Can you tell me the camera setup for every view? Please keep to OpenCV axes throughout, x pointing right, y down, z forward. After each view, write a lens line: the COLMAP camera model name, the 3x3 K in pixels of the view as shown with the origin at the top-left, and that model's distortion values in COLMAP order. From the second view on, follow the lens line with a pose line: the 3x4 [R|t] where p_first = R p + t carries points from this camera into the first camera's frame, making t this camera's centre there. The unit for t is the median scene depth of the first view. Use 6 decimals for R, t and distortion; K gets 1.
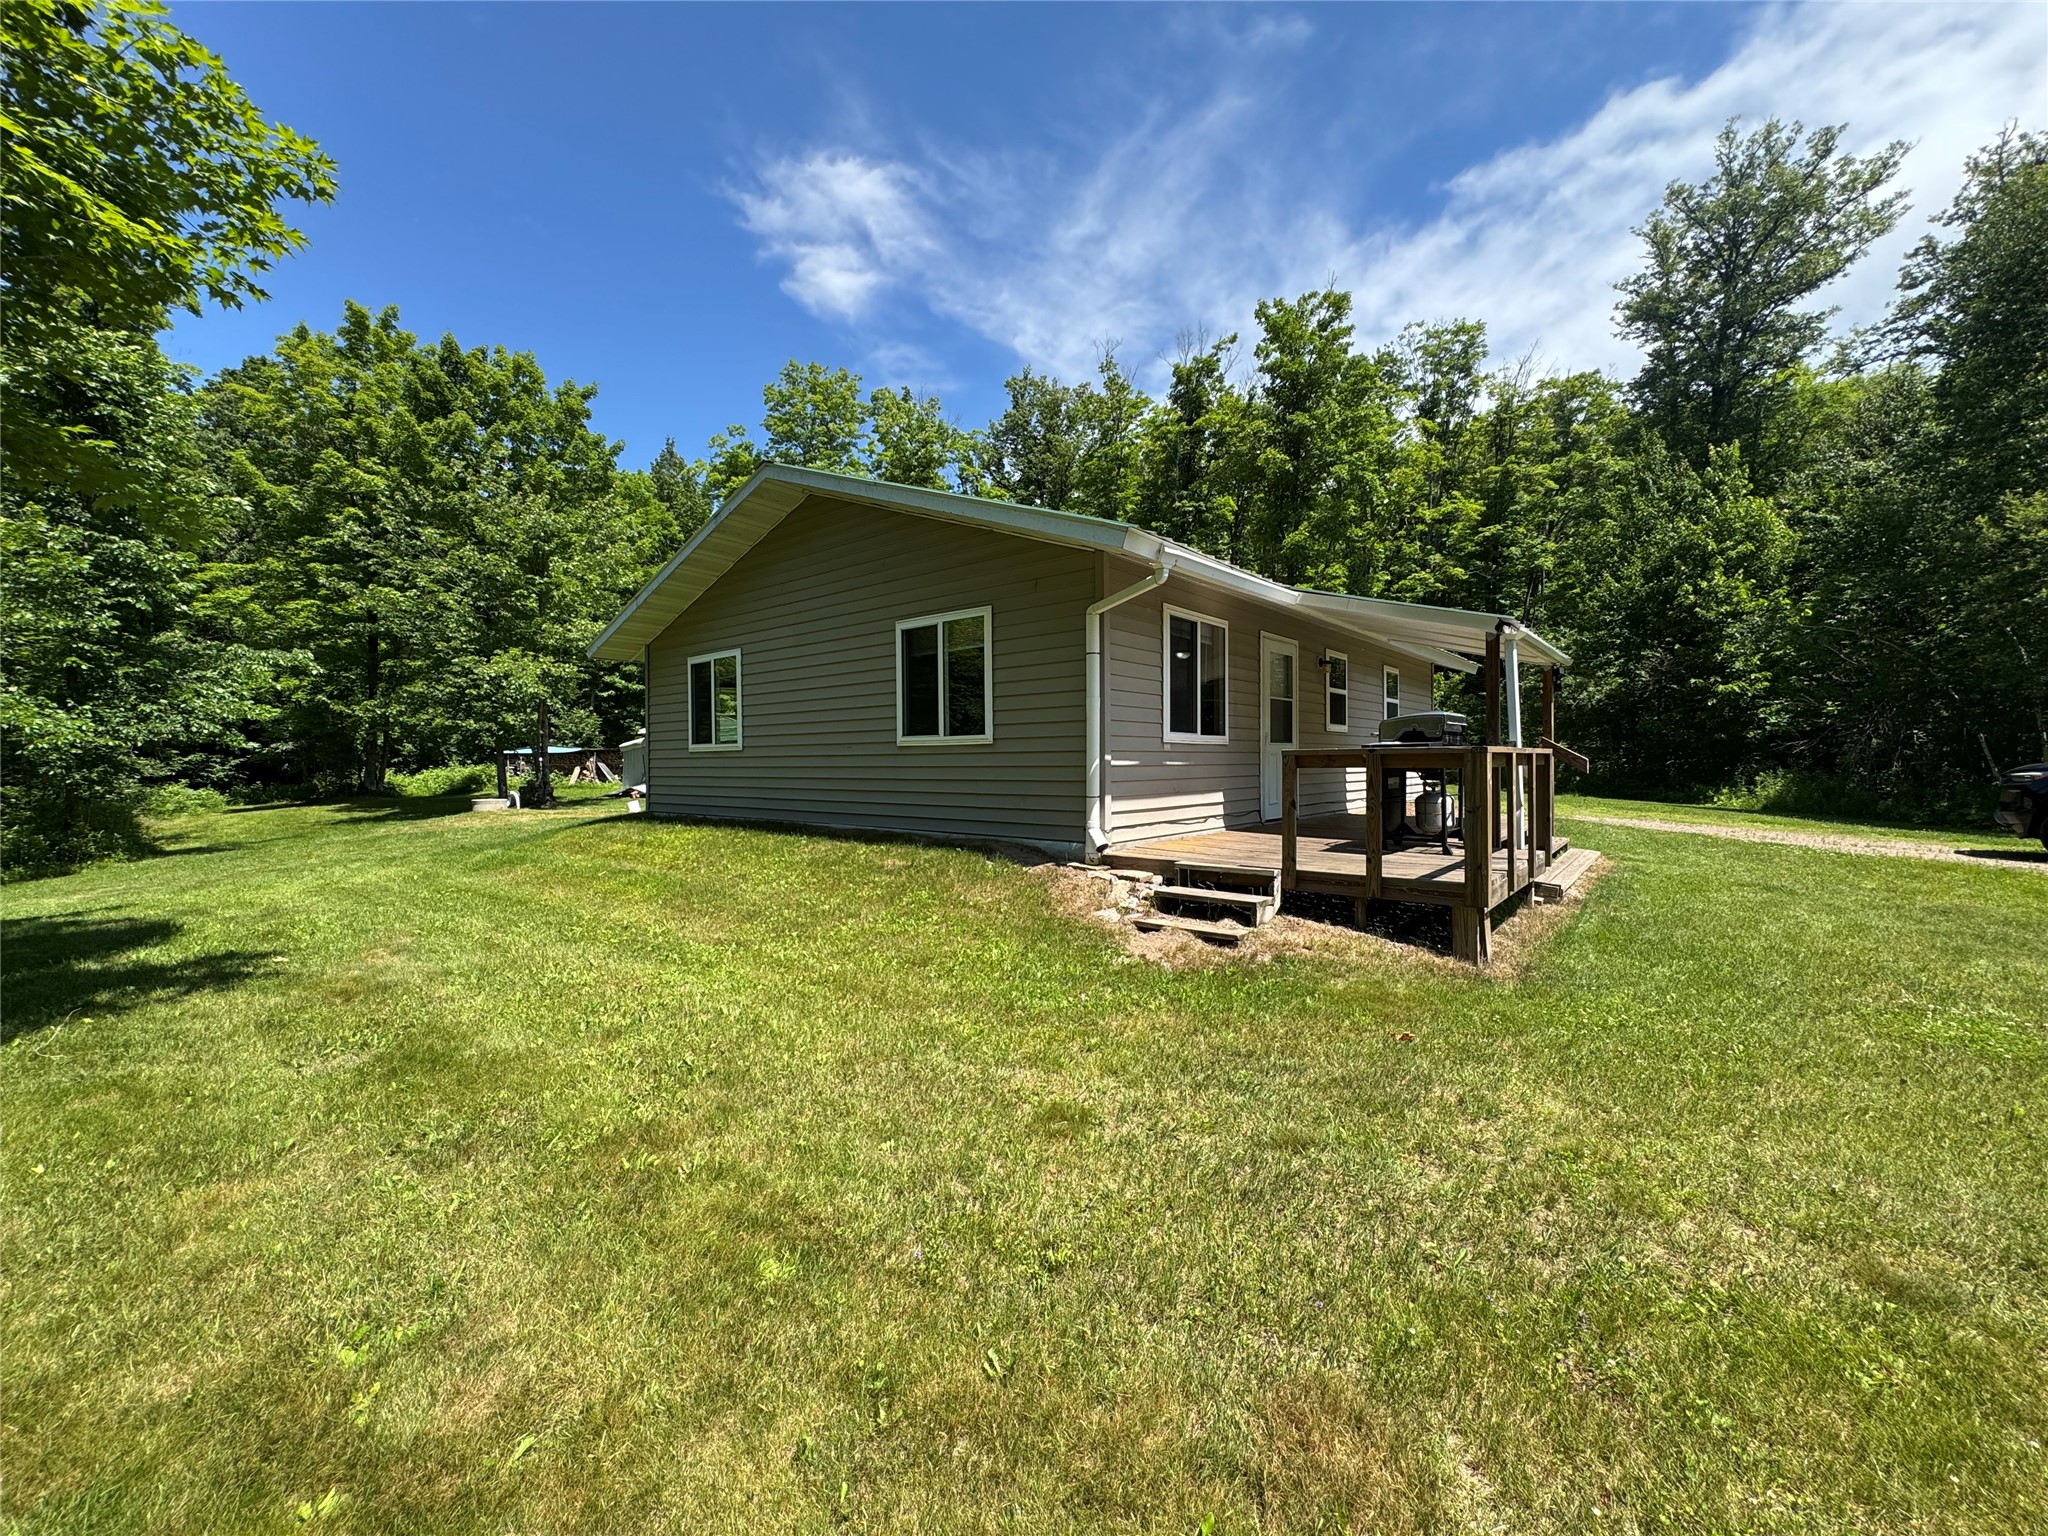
lens RADIAL K [[815.2, 0, 1023.9], [0, 815.2, 764.1], [0, 0, 1]] dist [-0.002292, 0.000612]
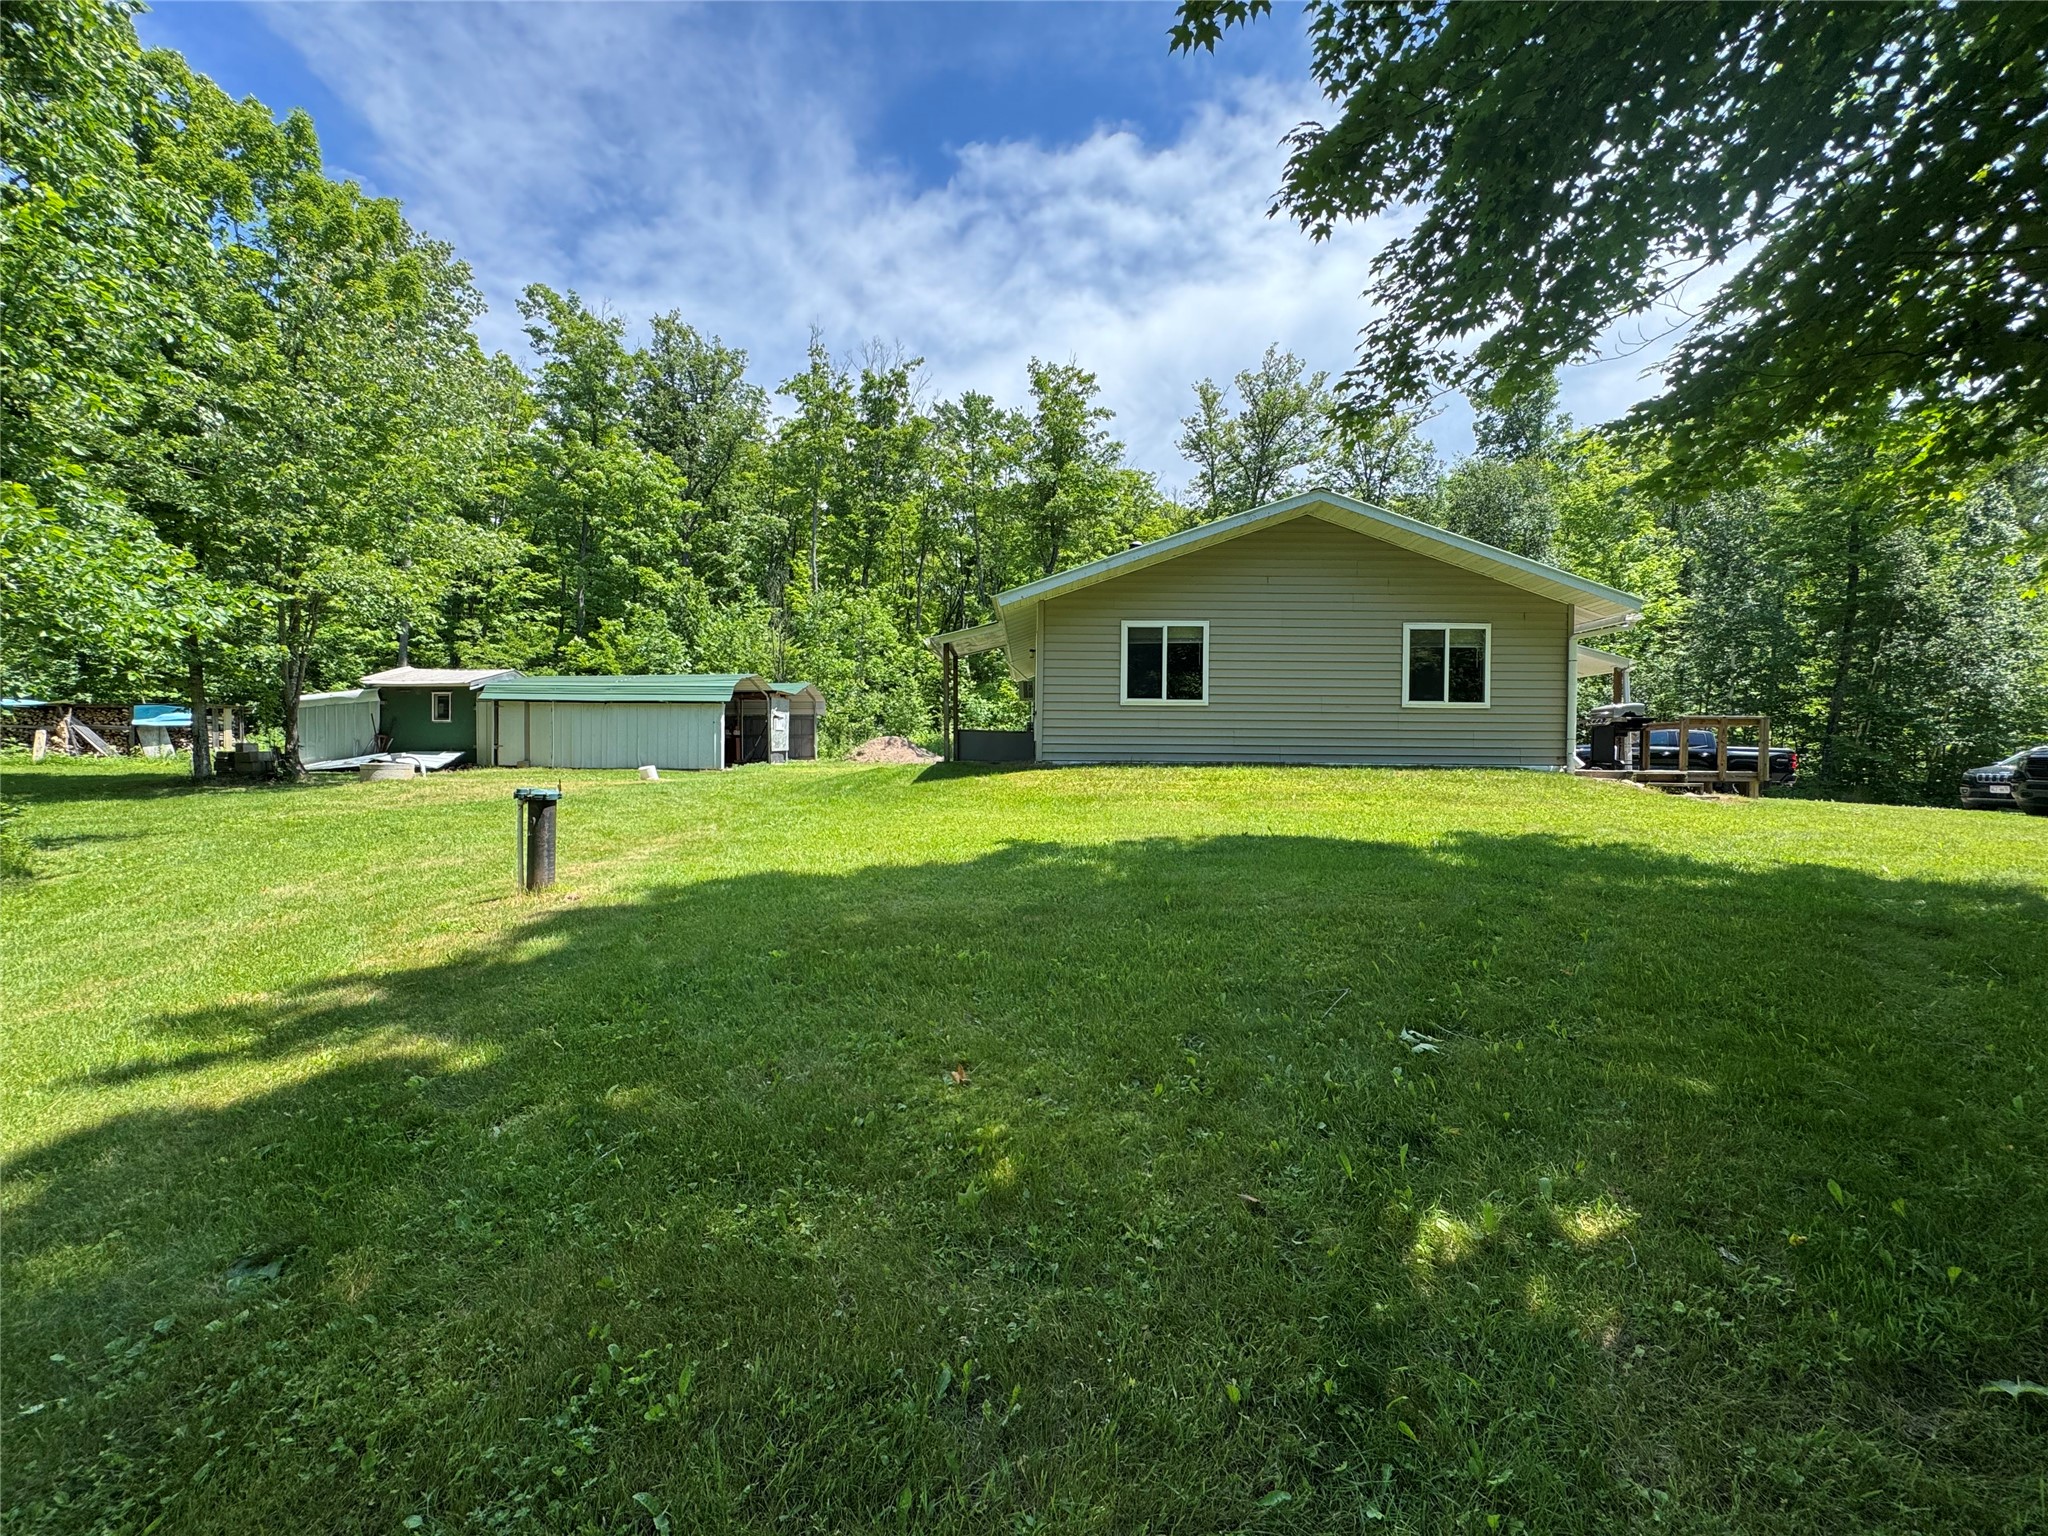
lens RADIAL K [[815.2, 0, 1023.9], [0, 815.2, 764.1], [0, 0, 1]] dist [-0.002292, 0.000612]
pose [[0.769771, 0.010762, 0.638229, -1.621788], [-0.012627, 0.999919, -0.001631, 0.091731], [-0.638195, -0.006804, 0.769845, 0.302817]]
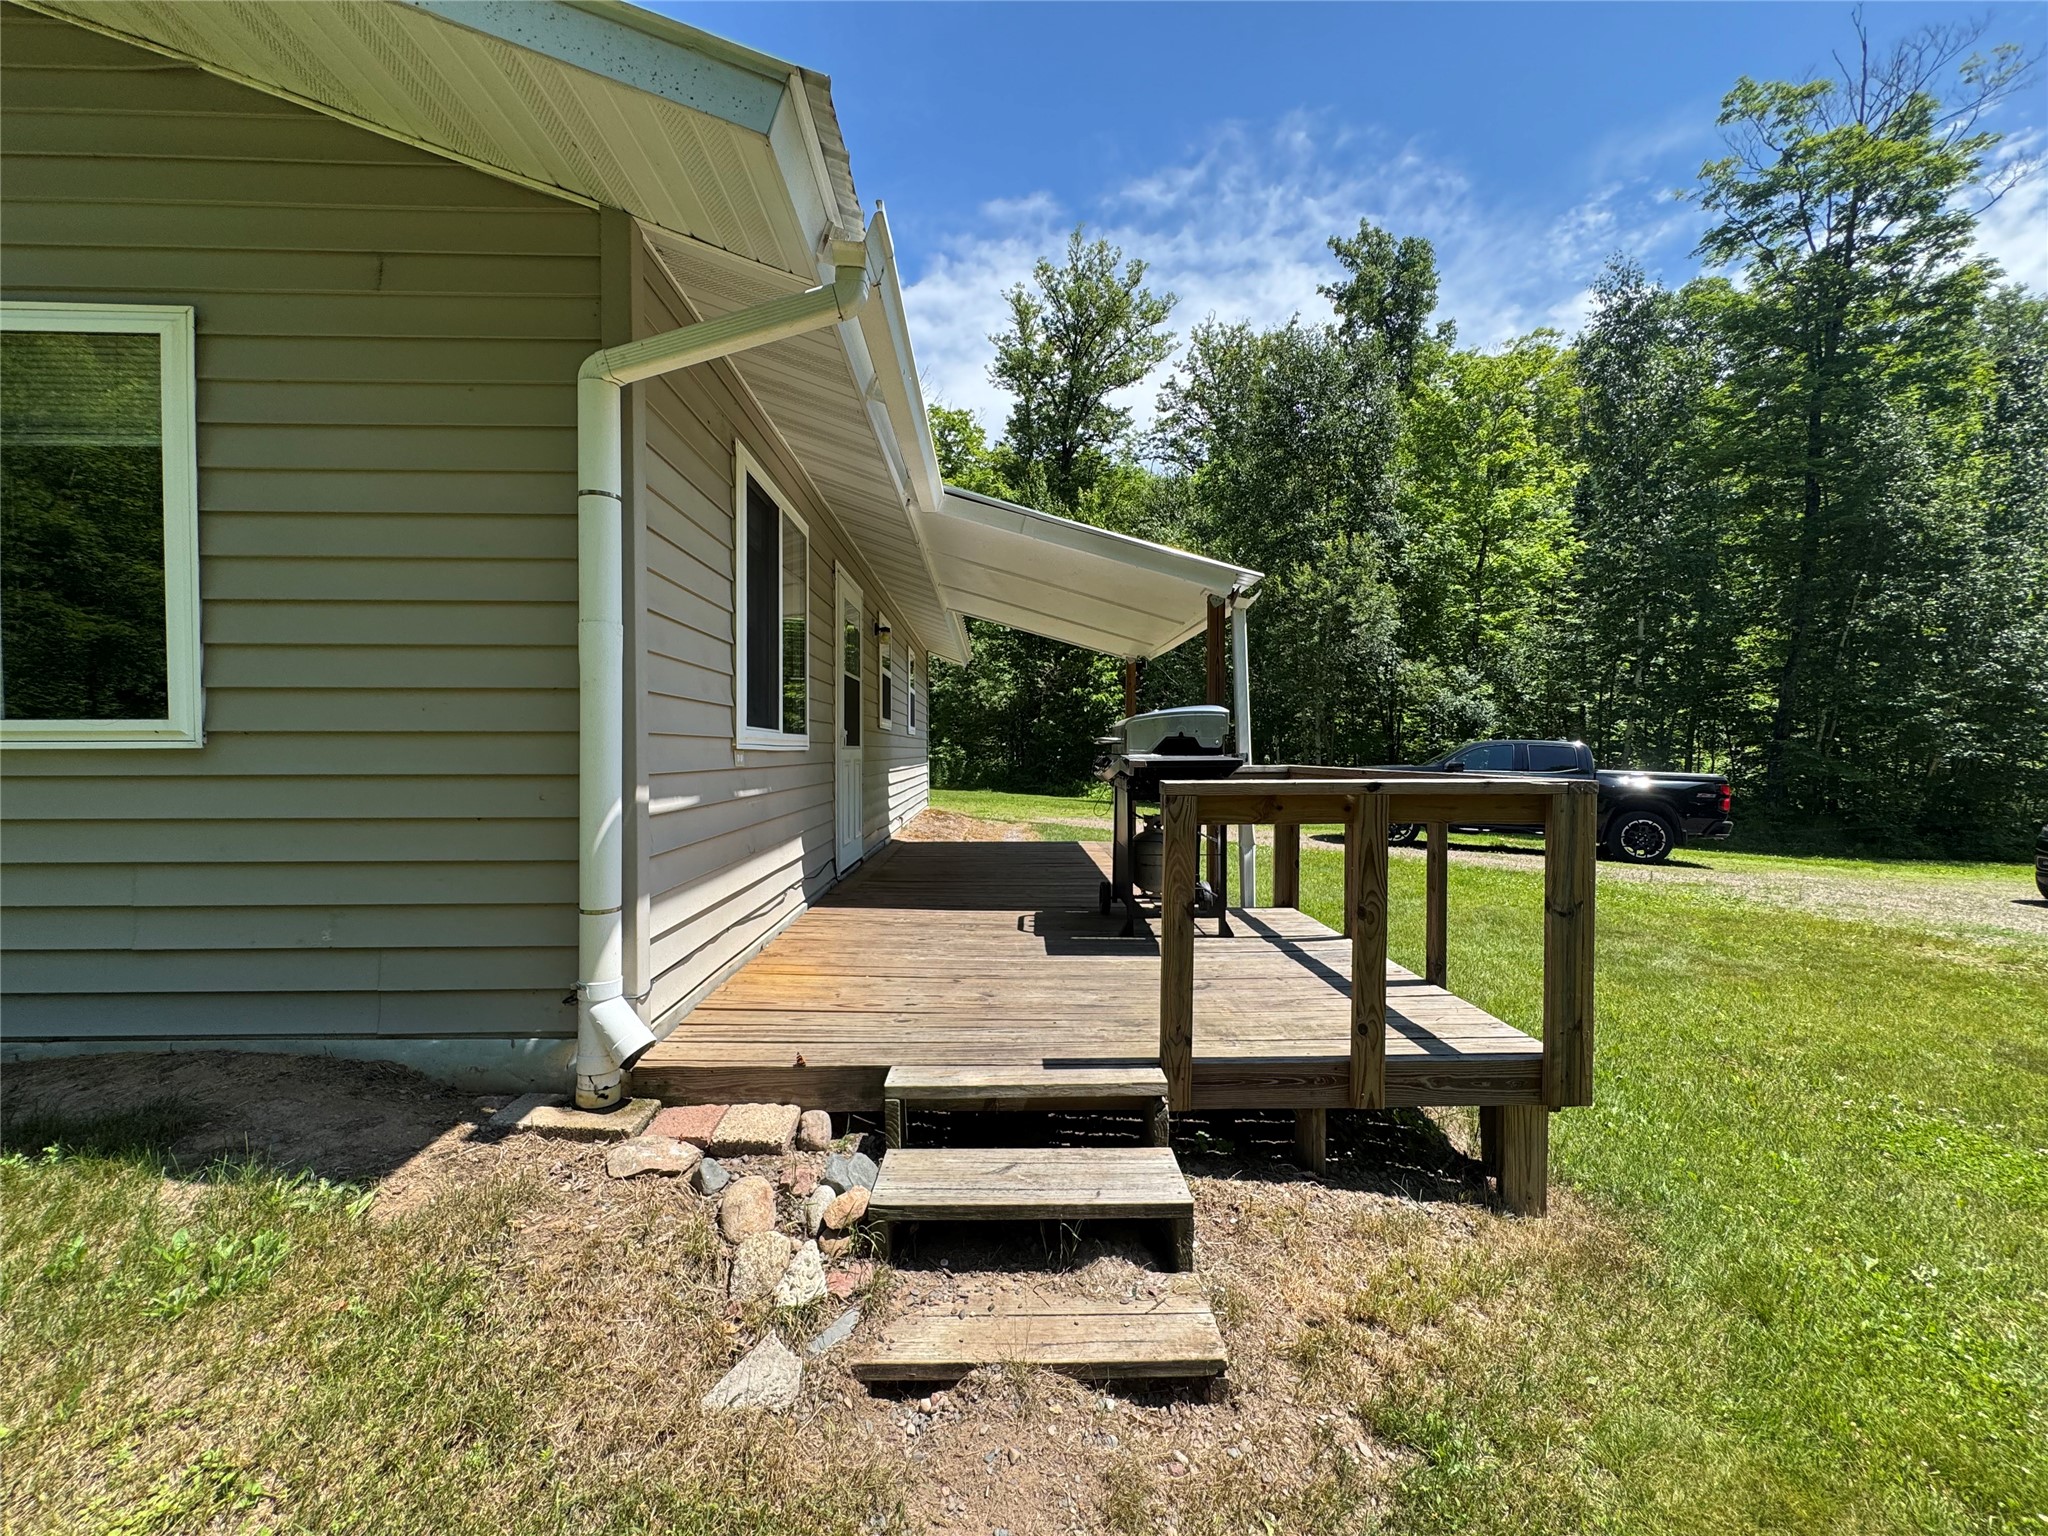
lens RADIAL K [[815.2, 0, 1023.9], [0, 815.2, 764.1], [0, 0, 1]] dist [-0.002292, 0.000612]
pose [[0.741787, -0.004138, 0.670623, -0.011785], [-0.004249, 0.999932, 0.010871, -0.021132], [-0.670622, -0.010913, 0.741719, 0.493944]]
